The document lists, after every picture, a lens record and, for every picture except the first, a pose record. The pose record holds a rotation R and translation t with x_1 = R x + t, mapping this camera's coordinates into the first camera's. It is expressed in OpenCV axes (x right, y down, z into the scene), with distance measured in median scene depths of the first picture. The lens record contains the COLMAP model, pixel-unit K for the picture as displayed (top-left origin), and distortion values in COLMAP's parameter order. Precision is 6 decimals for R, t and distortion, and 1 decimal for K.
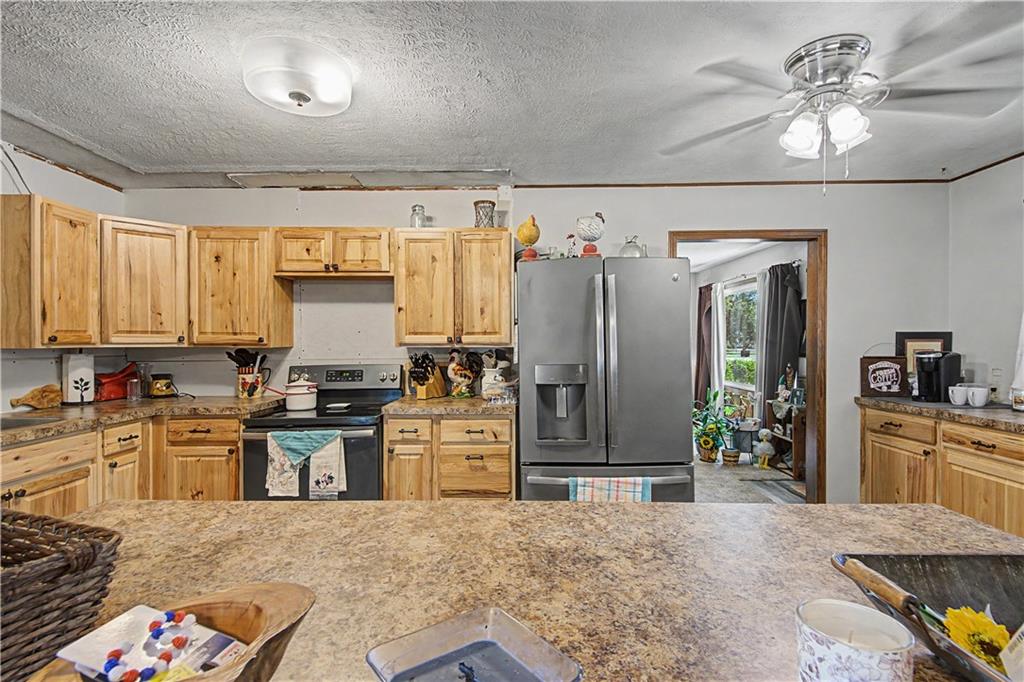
lens RADIAL K [[502.6, 0, 515.5], [0, 502.6, 343.8], [0, 0, 1]] dist [0.051828, -0.035077]
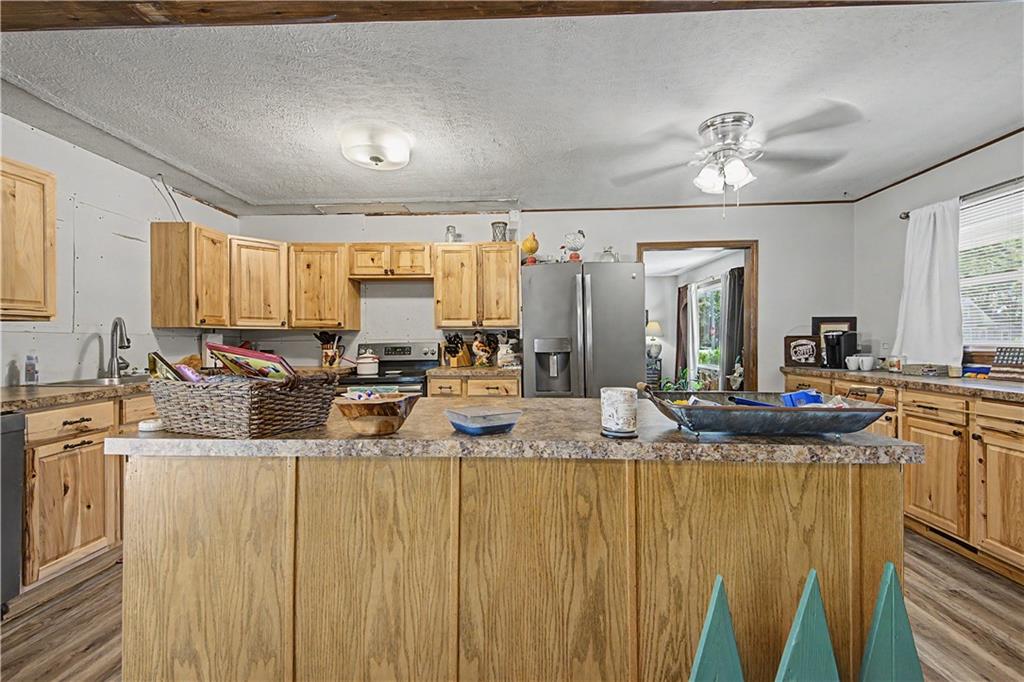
lens RADIAL K [[443.9, 0, 515.2], [0, 443.9, 339.5], [0, 0, 1]] dist [0.057543, -0.025206]
pose [[0.999307, -0.002623, -0.037122, 0.026726], [0.002437, 0.999984, -0.005048, 0.042250], [0.037135, 0.004954, 0.999298, -0.209893]]
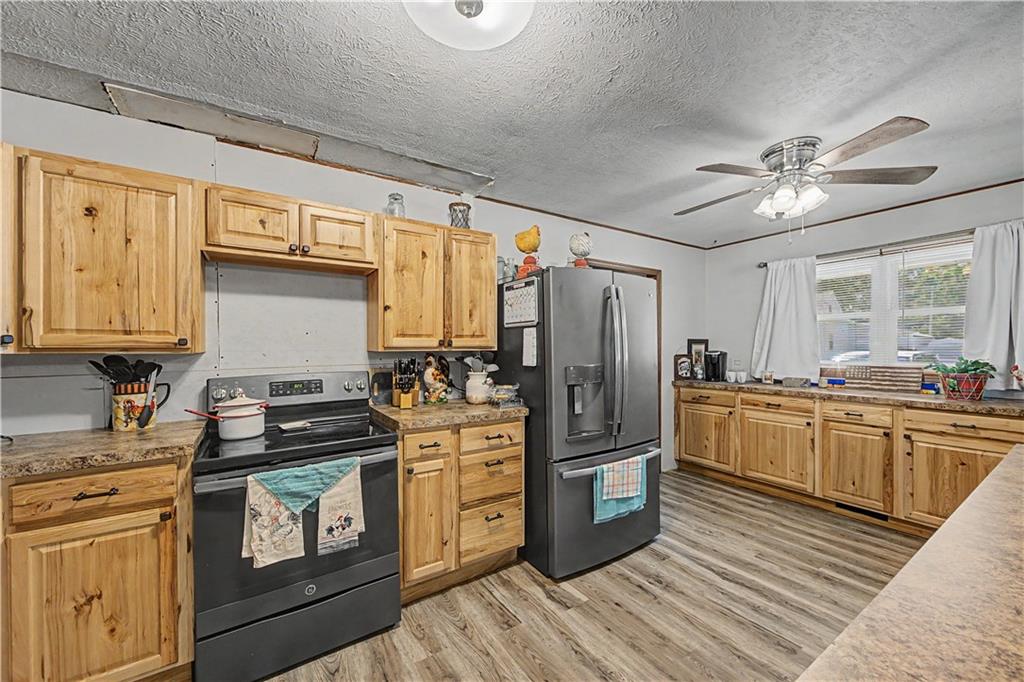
lens RADIAL K [[391.0, 0, 514.9], [0, 391.0, 347.8], [0, 0, 1]] dist [0.011726, -0.003670]
pose [[0.830973, -0.004098, 0.556297, -0.423618], [0.006430, 0.999977, -0.002238, 0.003968], [-0.556275, 0.005436, 0.830980, 0.312911]]
